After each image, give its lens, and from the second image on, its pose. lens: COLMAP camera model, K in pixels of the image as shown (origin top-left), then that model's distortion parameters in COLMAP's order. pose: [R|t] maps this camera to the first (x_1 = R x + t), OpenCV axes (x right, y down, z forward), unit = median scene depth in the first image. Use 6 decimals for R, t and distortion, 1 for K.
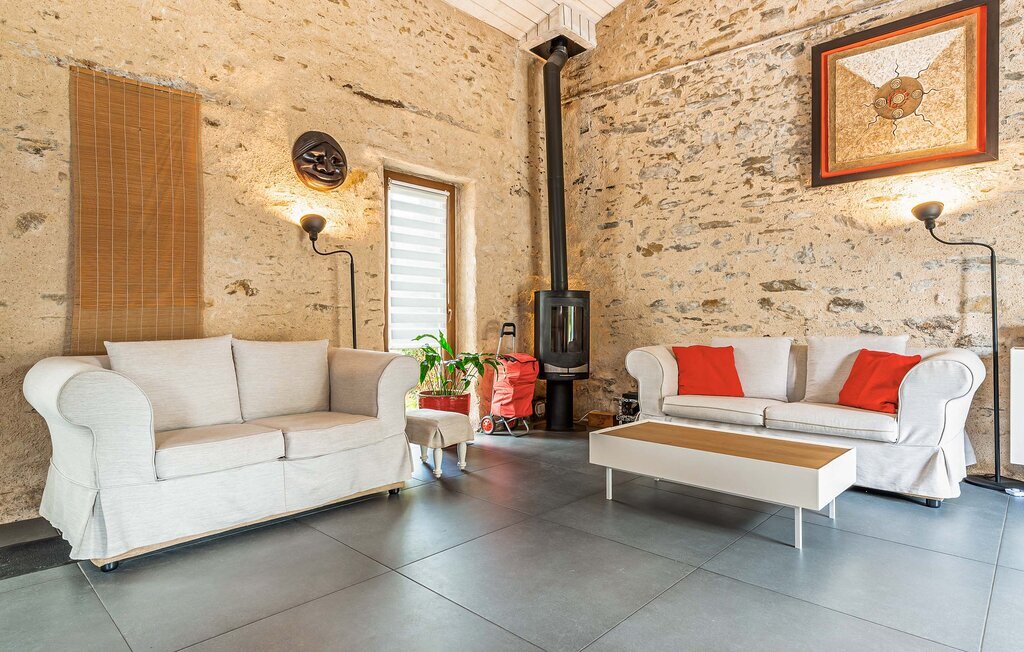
lens RADIAL K [[587.0, 0, 507.9], [0, 587.0, 320.7], [0, 0, 1]] dist [-0.006010, 0.002755]
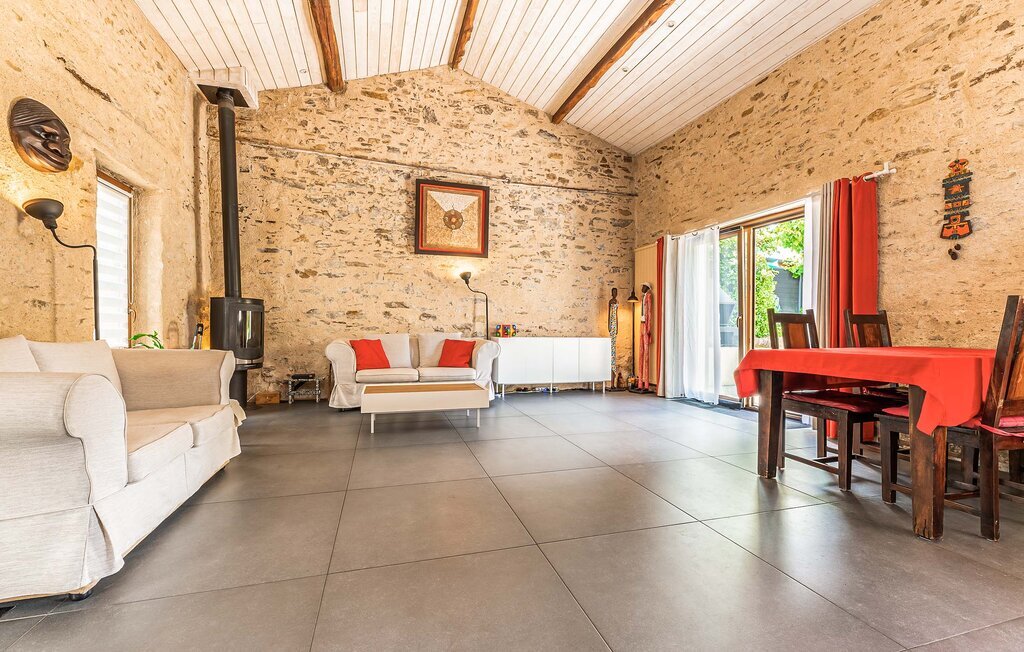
lens RADIAL K [[430.9, 0, 533.1], [0, 430.9, 322.7], [0, 0, 1]] dist [0.000567, -0.000176]
pose [[0.439973, 0.015047, 0.897885, -0.541015], [-0.012849, 0.999863, -0.010460, 0.002484], [-0.897919, -0.006935, 0.440106, 0.053354]]
